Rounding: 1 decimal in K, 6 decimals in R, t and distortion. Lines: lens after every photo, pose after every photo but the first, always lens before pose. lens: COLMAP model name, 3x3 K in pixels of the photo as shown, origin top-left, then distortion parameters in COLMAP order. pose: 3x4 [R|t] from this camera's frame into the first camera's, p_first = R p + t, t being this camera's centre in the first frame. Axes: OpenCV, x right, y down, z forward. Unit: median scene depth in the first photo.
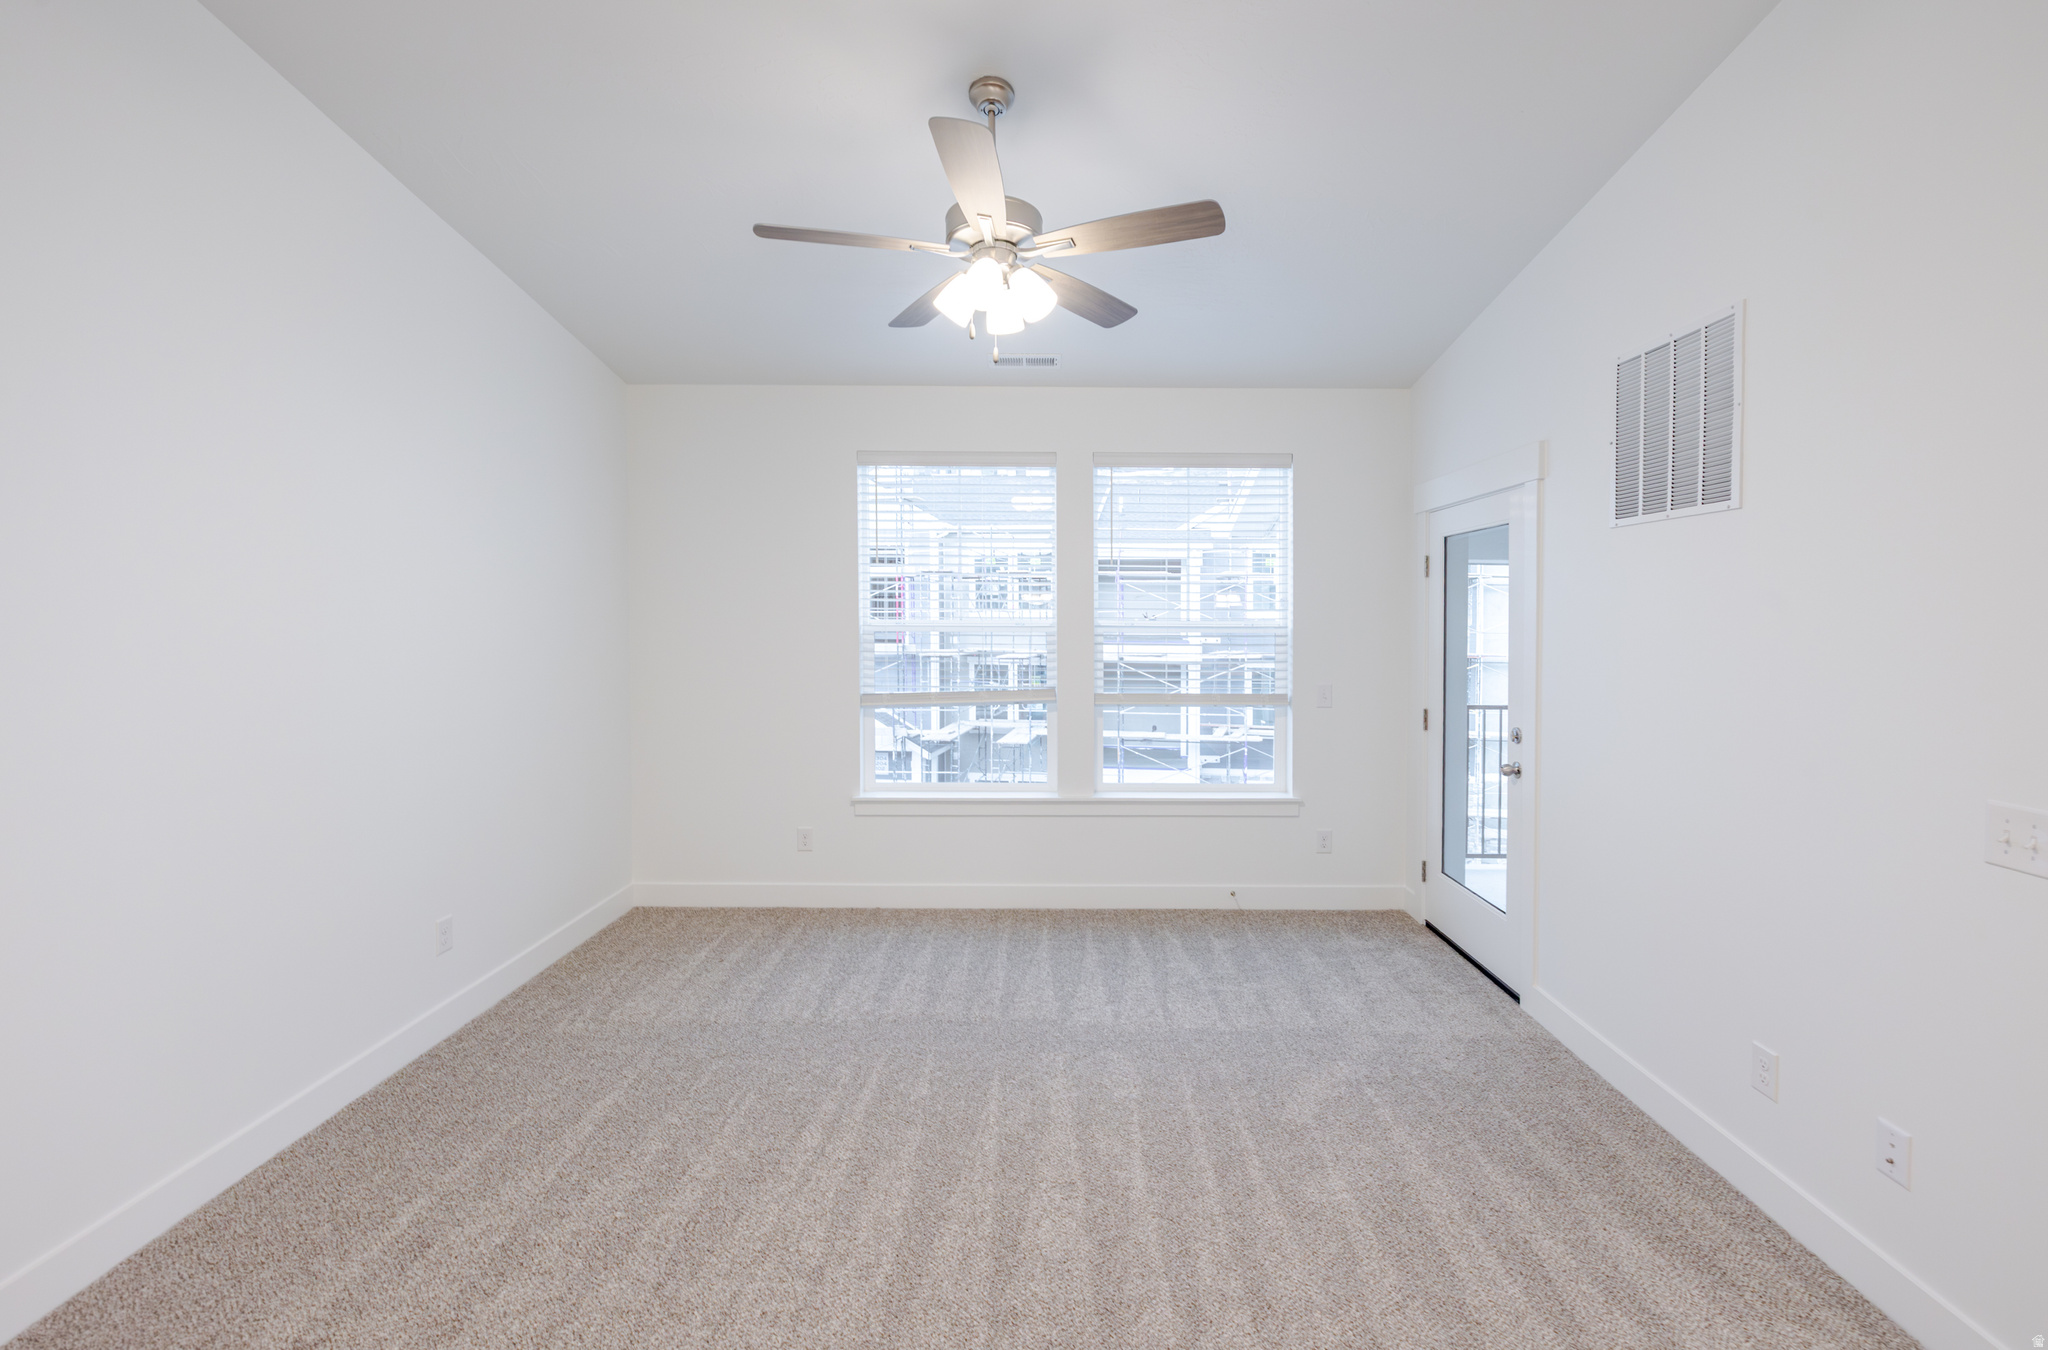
lens RADIAL K [[884.4, 0, 1015.4], [0, 884.4, 645.0], [0, 0, 1]] dist [-0.000620, 0.000271]
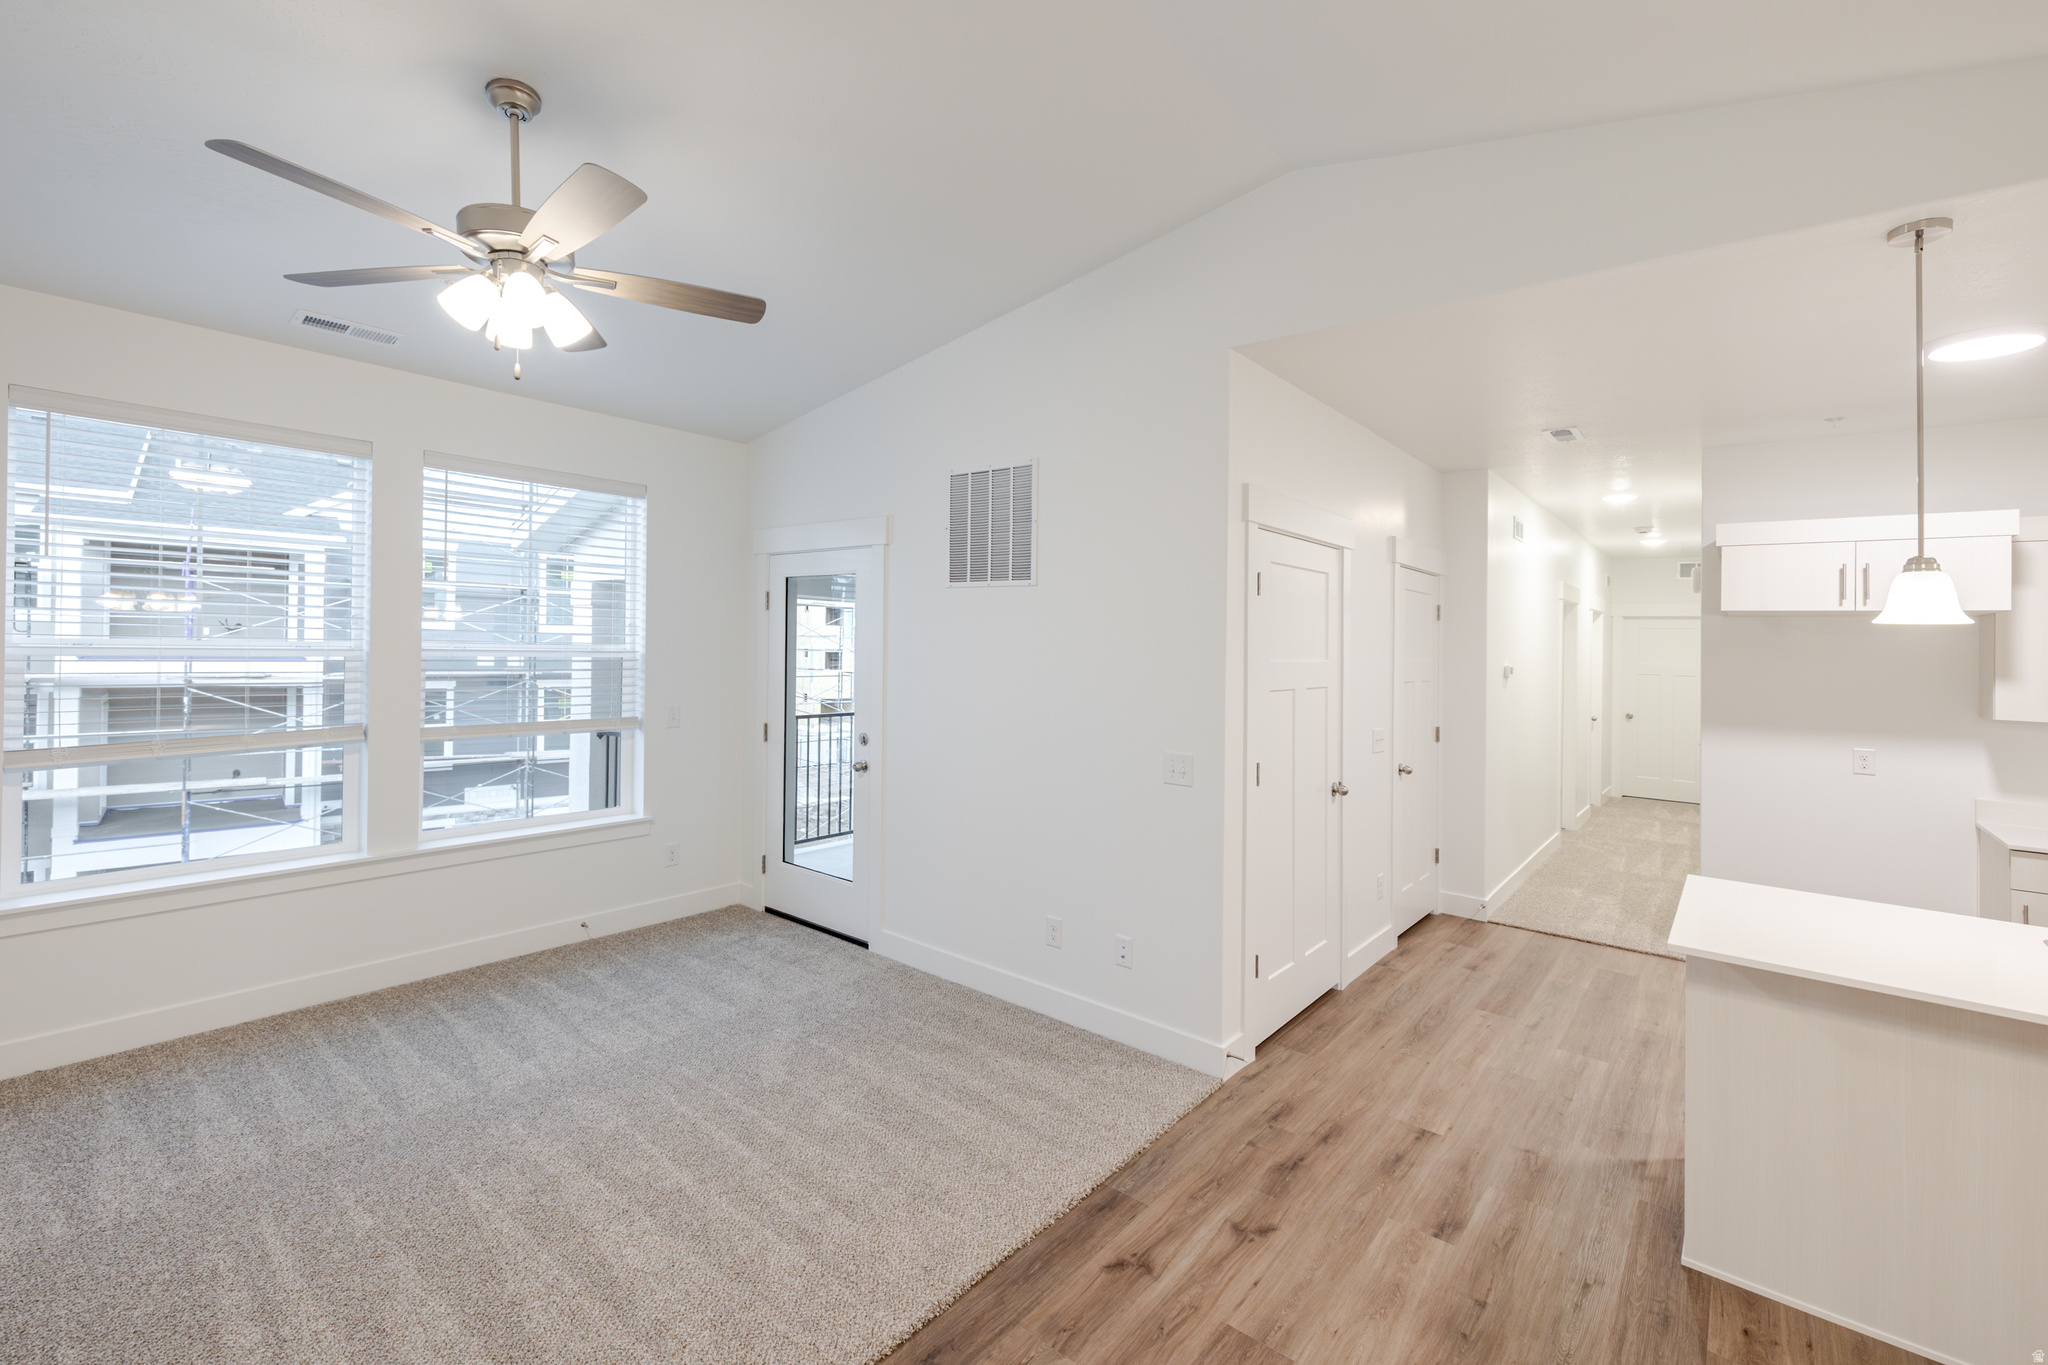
lens RADIAL K [[884.4, 0, 1027.8], [0, 884.4, 633.6], [0, 0, 1]] dist [-0.000620, 0.000271]
pose [[0.637616, 0.018897, 0.770123, -0.362806], [0.004972, 0.999577, -0.028644, -0.017583], [-0.770339, 0.022093, 0.637252, -0.011798]]
